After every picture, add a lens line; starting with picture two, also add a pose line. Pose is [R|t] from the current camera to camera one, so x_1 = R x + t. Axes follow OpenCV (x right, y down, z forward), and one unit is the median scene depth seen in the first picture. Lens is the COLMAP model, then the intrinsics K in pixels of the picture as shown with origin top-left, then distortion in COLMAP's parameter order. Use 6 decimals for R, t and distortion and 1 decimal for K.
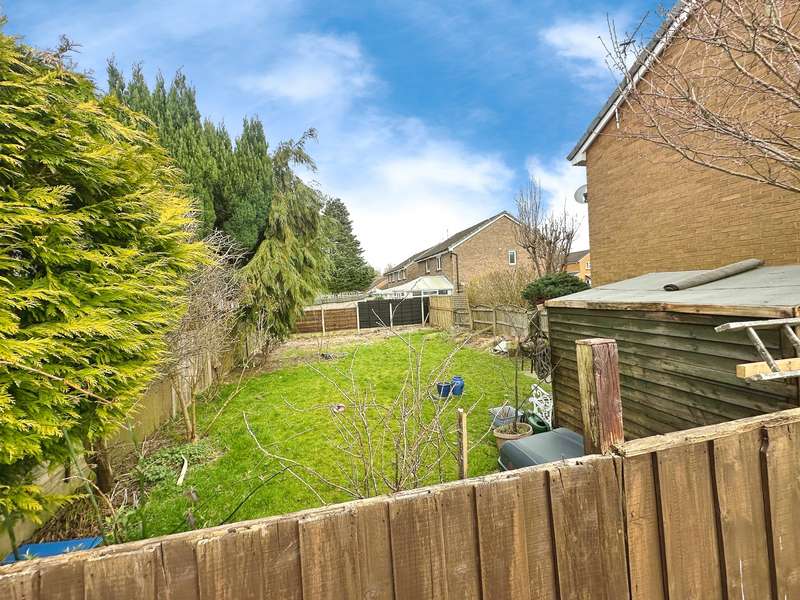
lens RADIAL K [[327.5, 0, 394.8], [0, 327.5, 284.1], [0, 0, 1]] dist [-0.002217, -0.000033]
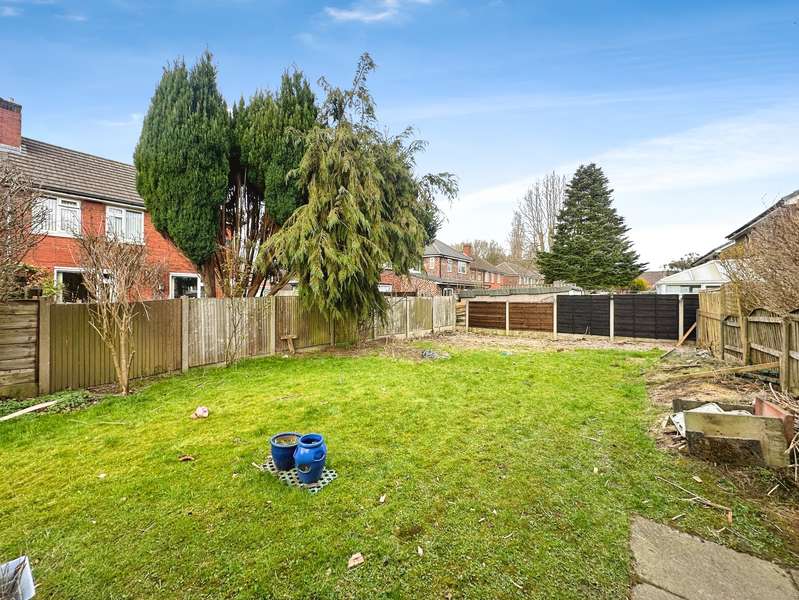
lens RADIAL K [[327.1, 0, 394.3], [0, 327.1, 284.1], [0, 0, 1]] dist [-0.002217, -0.000033]
pose [[0.658117, 0.034768, -0.752112, 0.183134], [-0.022866, 0.999395, 0.026191, 0.018971], [0.752568, -0.000038, 0.658514, 0.248793]]
